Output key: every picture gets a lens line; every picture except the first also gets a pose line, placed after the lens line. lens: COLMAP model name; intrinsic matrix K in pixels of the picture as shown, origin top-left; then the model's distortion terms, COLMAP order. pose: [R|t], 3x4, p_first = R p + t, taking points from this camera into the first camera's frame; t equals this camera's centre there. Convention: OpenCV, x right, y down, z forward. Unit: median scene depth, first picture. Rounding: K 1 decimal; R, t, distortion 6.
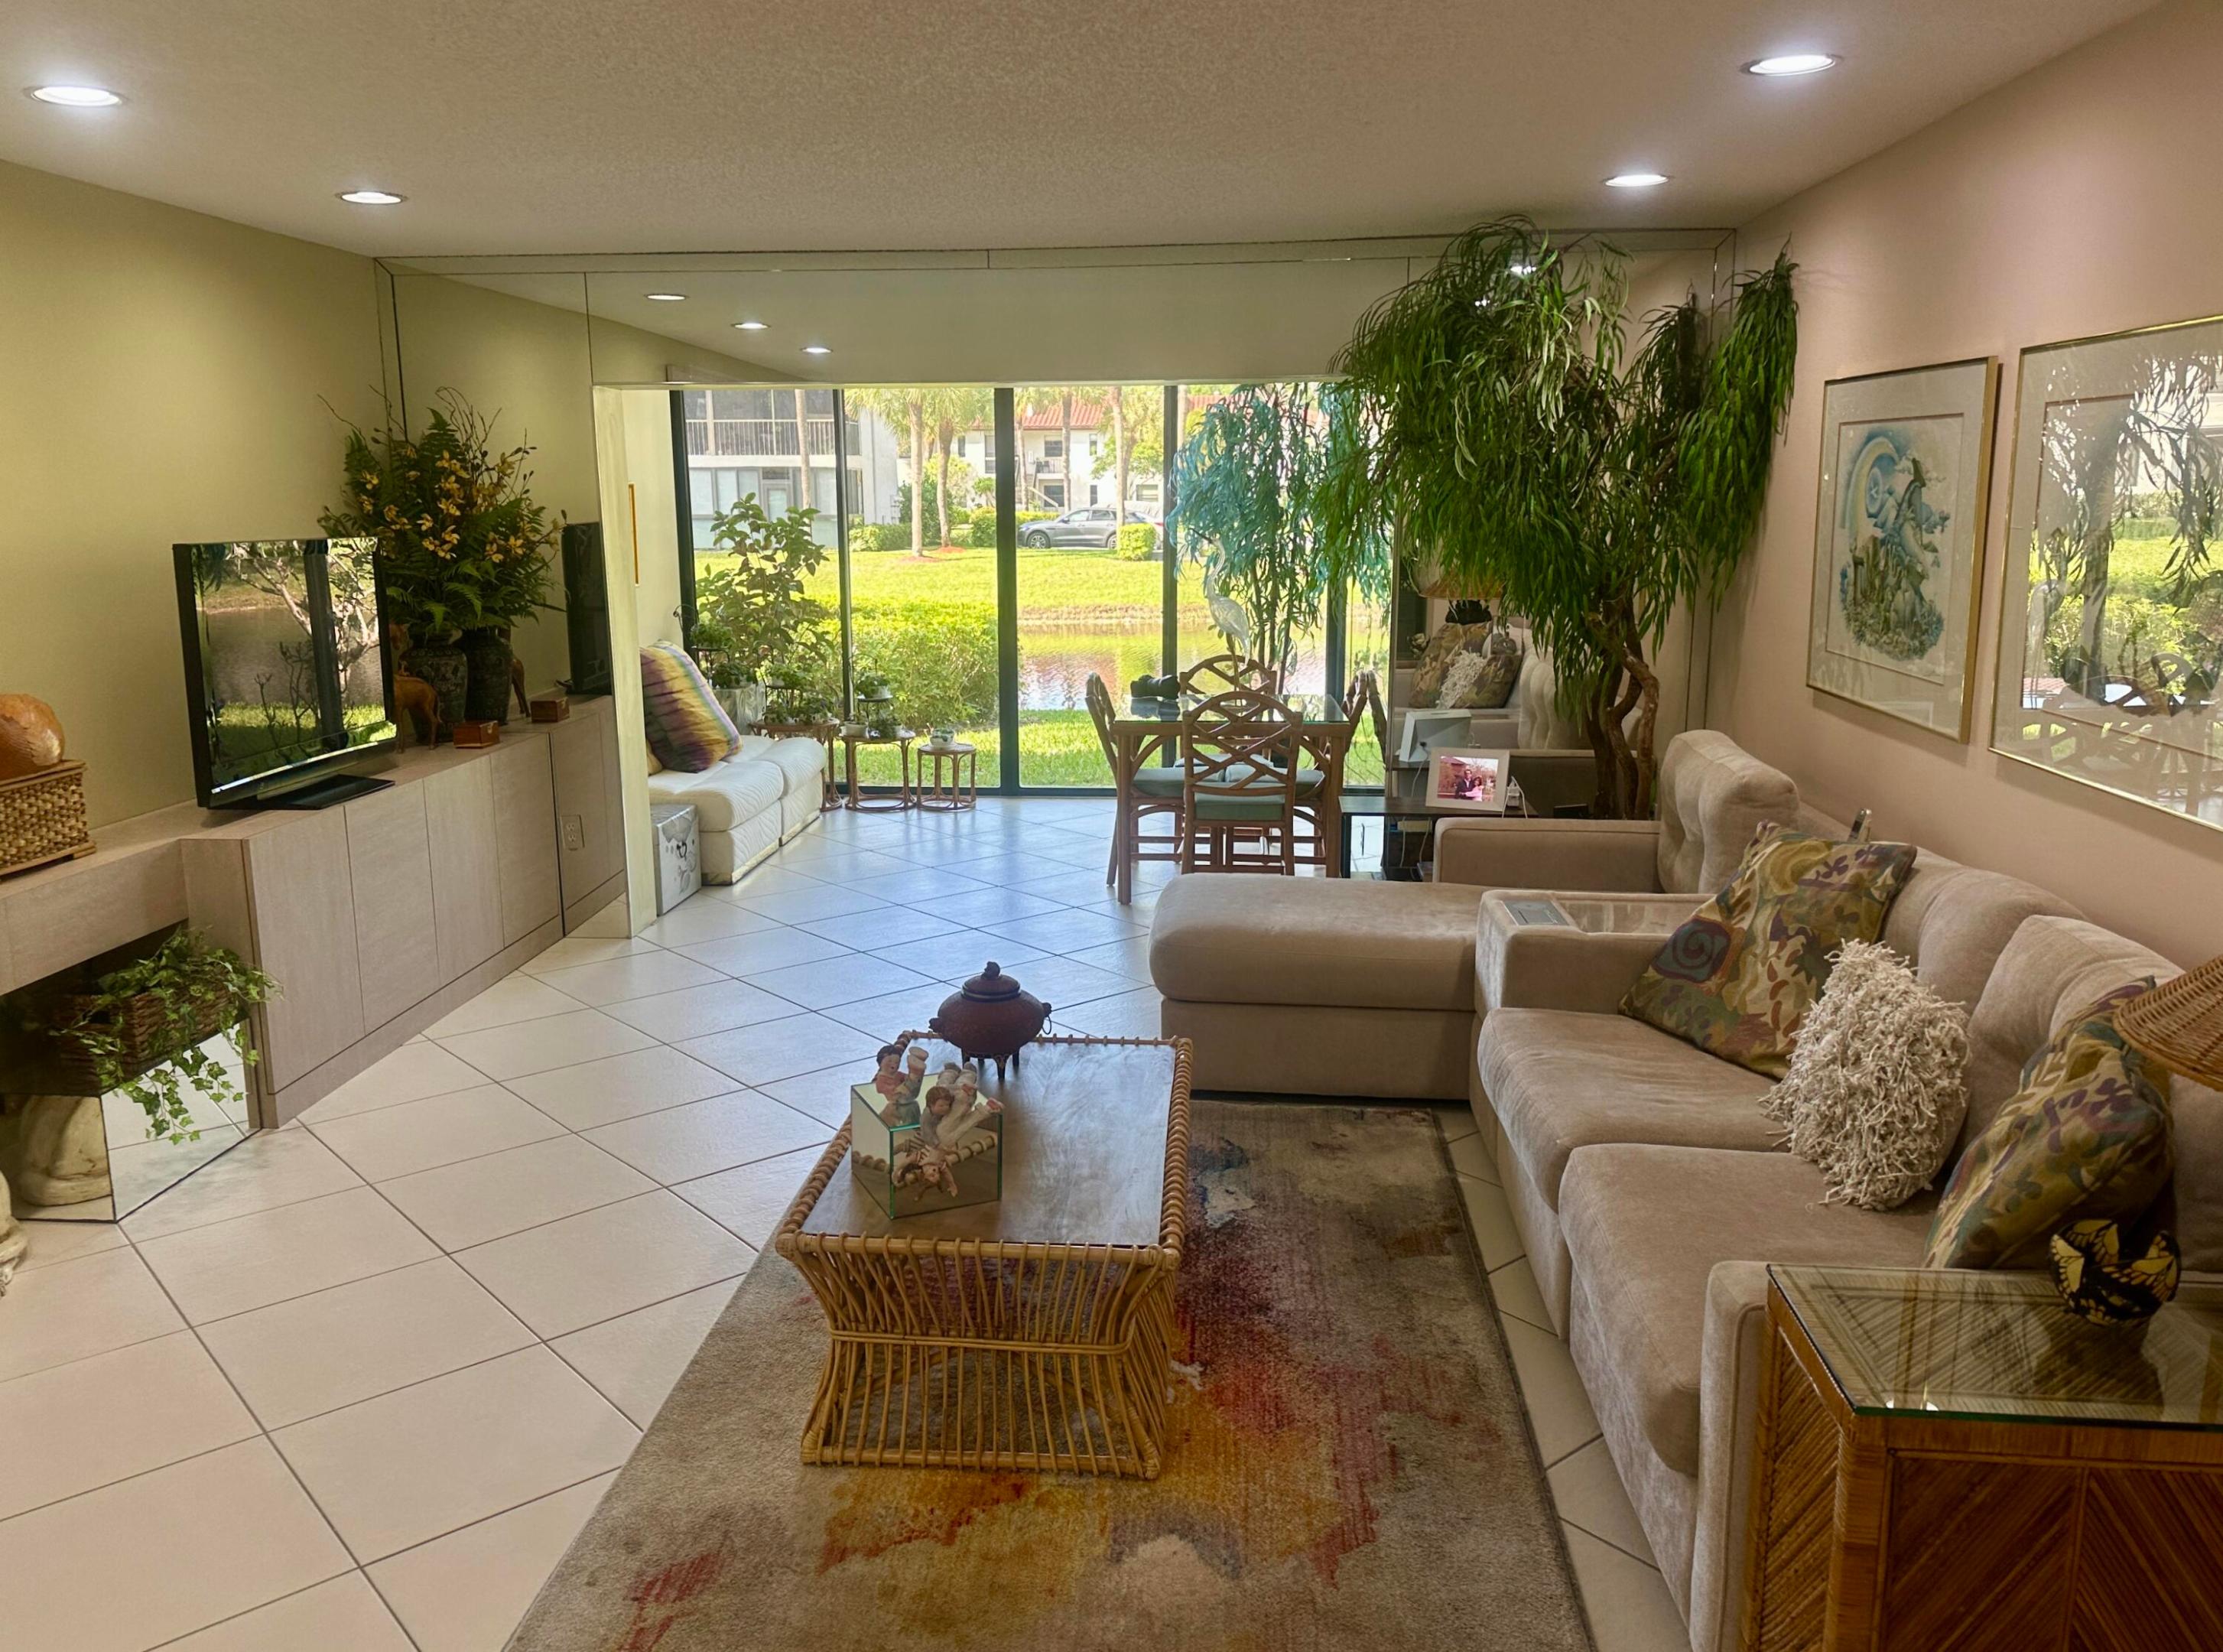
lens RADIAL K [[1734.1, 0, 1111.5], [0, 1734.1, 826.0], [0, 0, 1]] dist [0.122264, -0.157829]
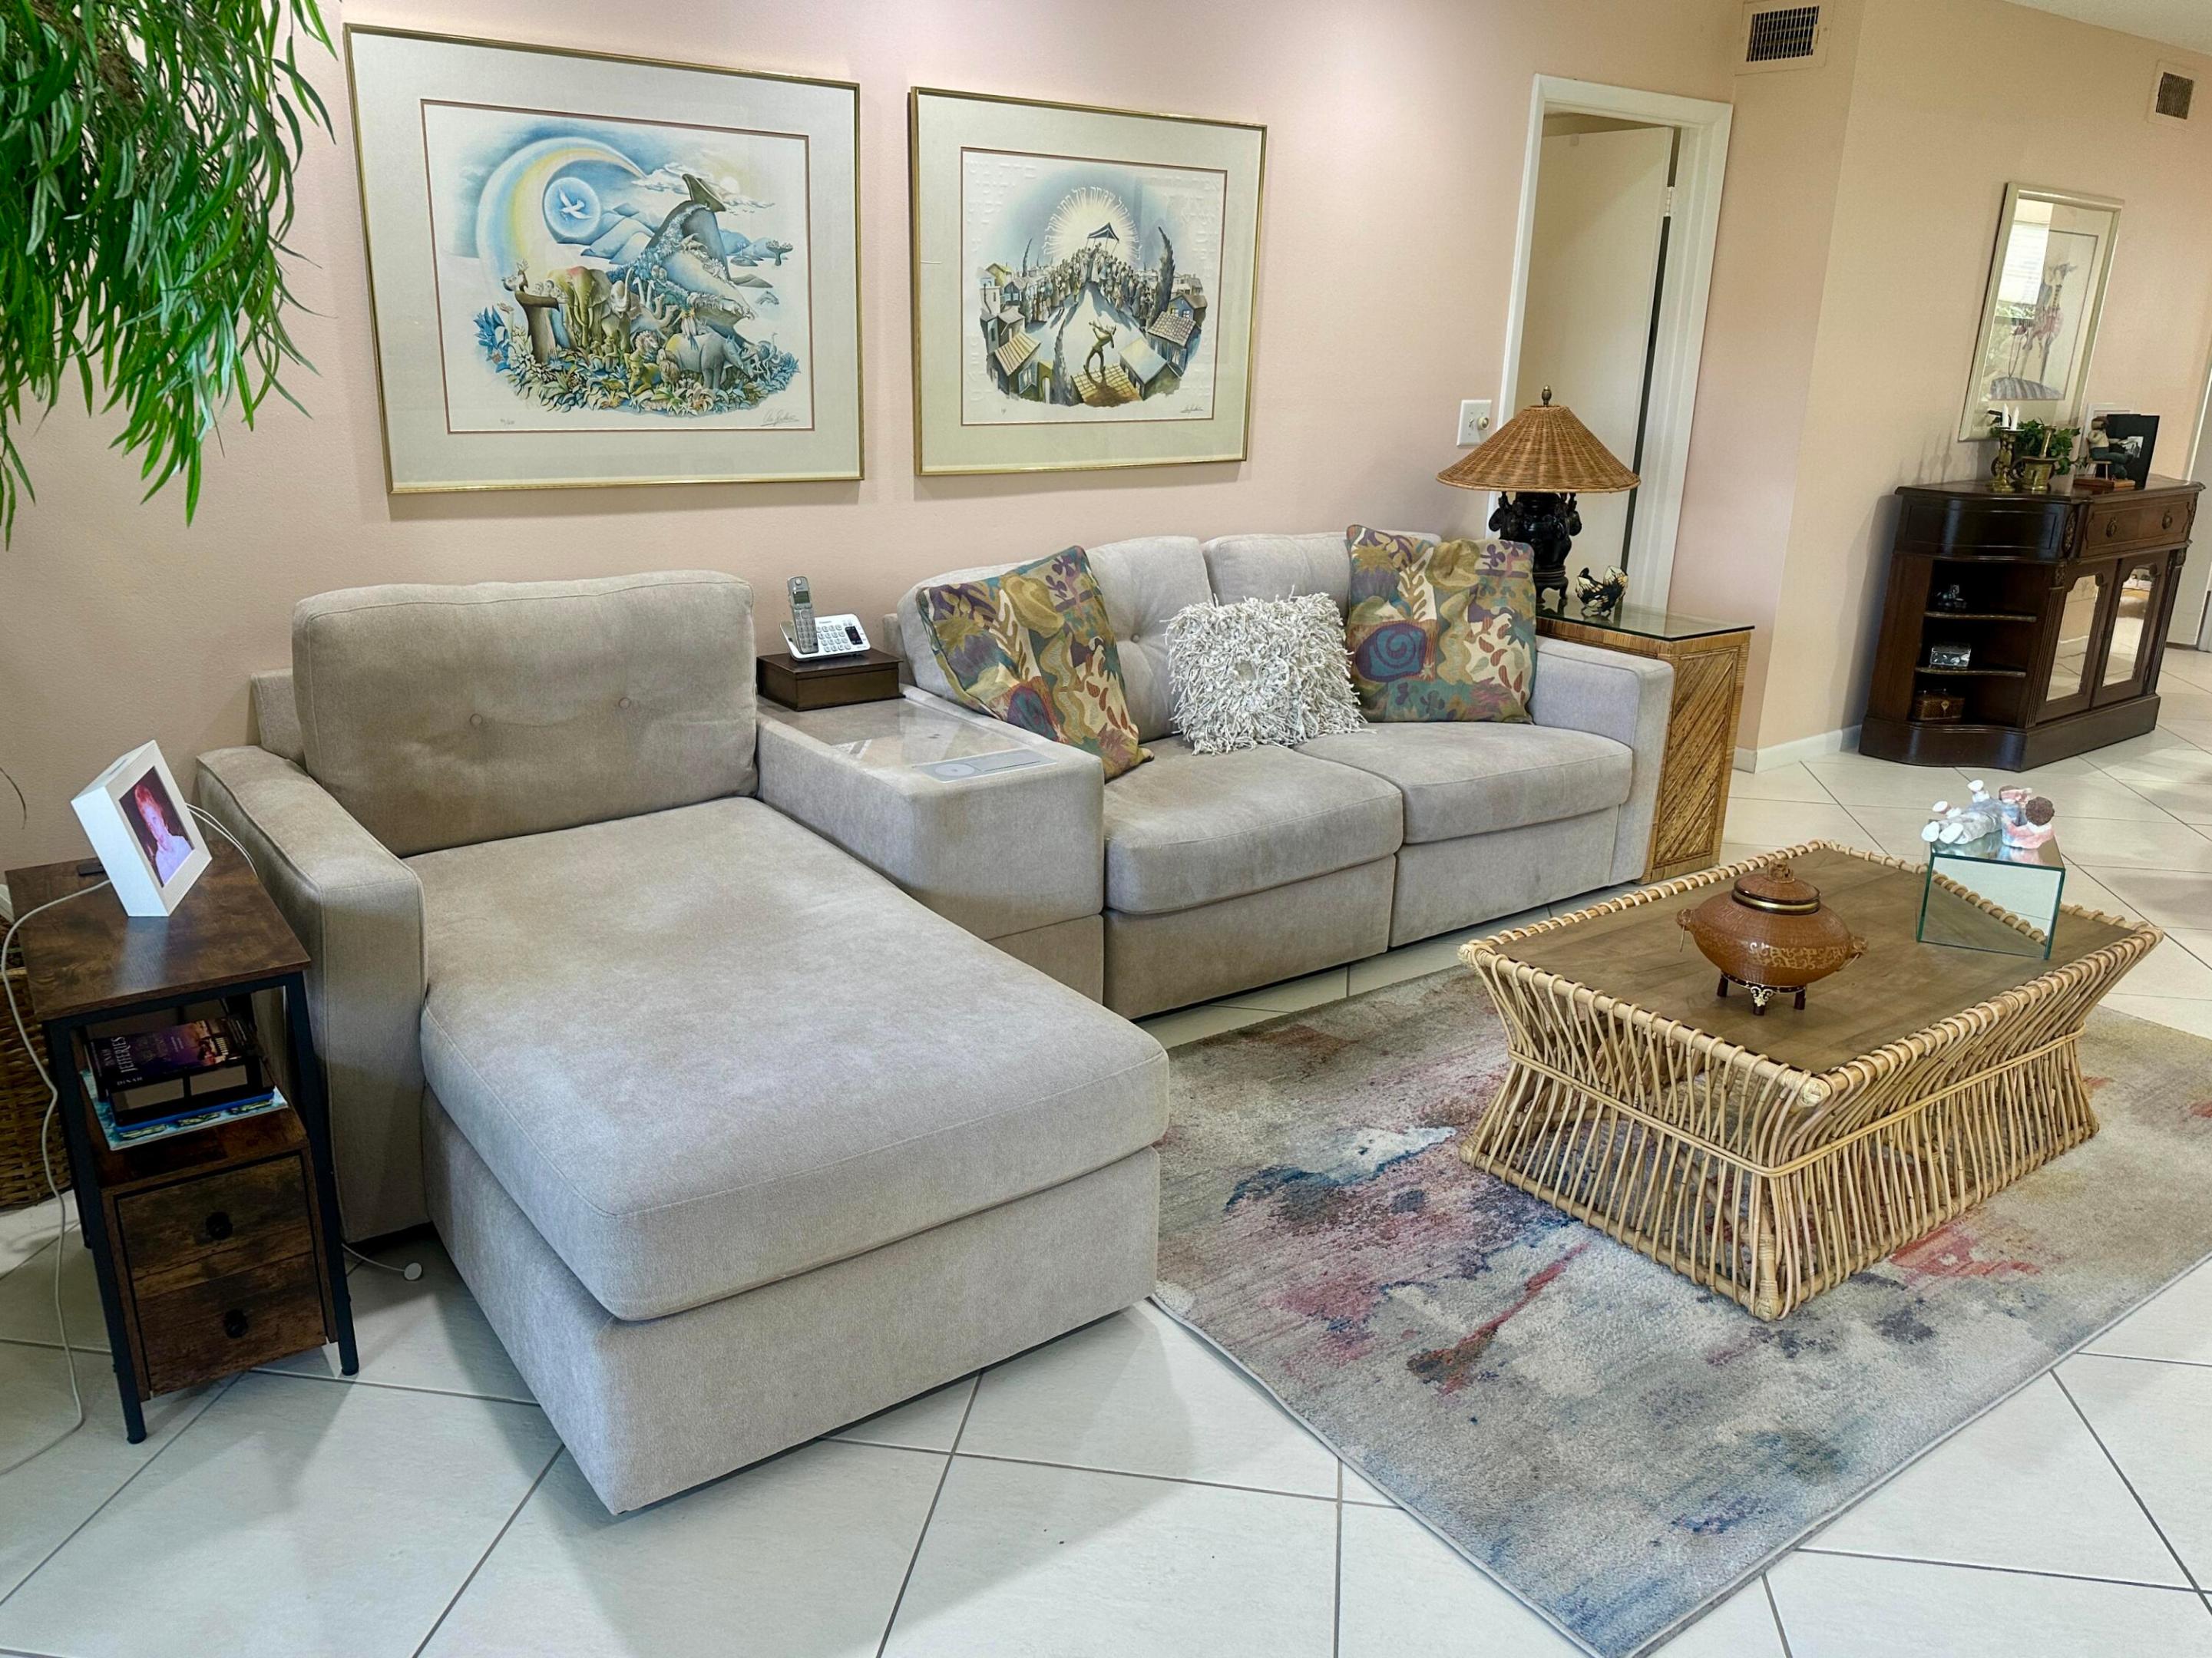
lens RADIAL K [[1564.7, 0, 1106.0], [0, 1564.7, 829.0], [0, 0, 1]] dist [0.100490, -0.154230]
pose [[-0.648574, -0.244492, 0.720816, -0.286580], [0.127645, 0.898658, 0.419667, -0.196199], [-0.750372, 0.364194, -0.551638, 1.240761]]
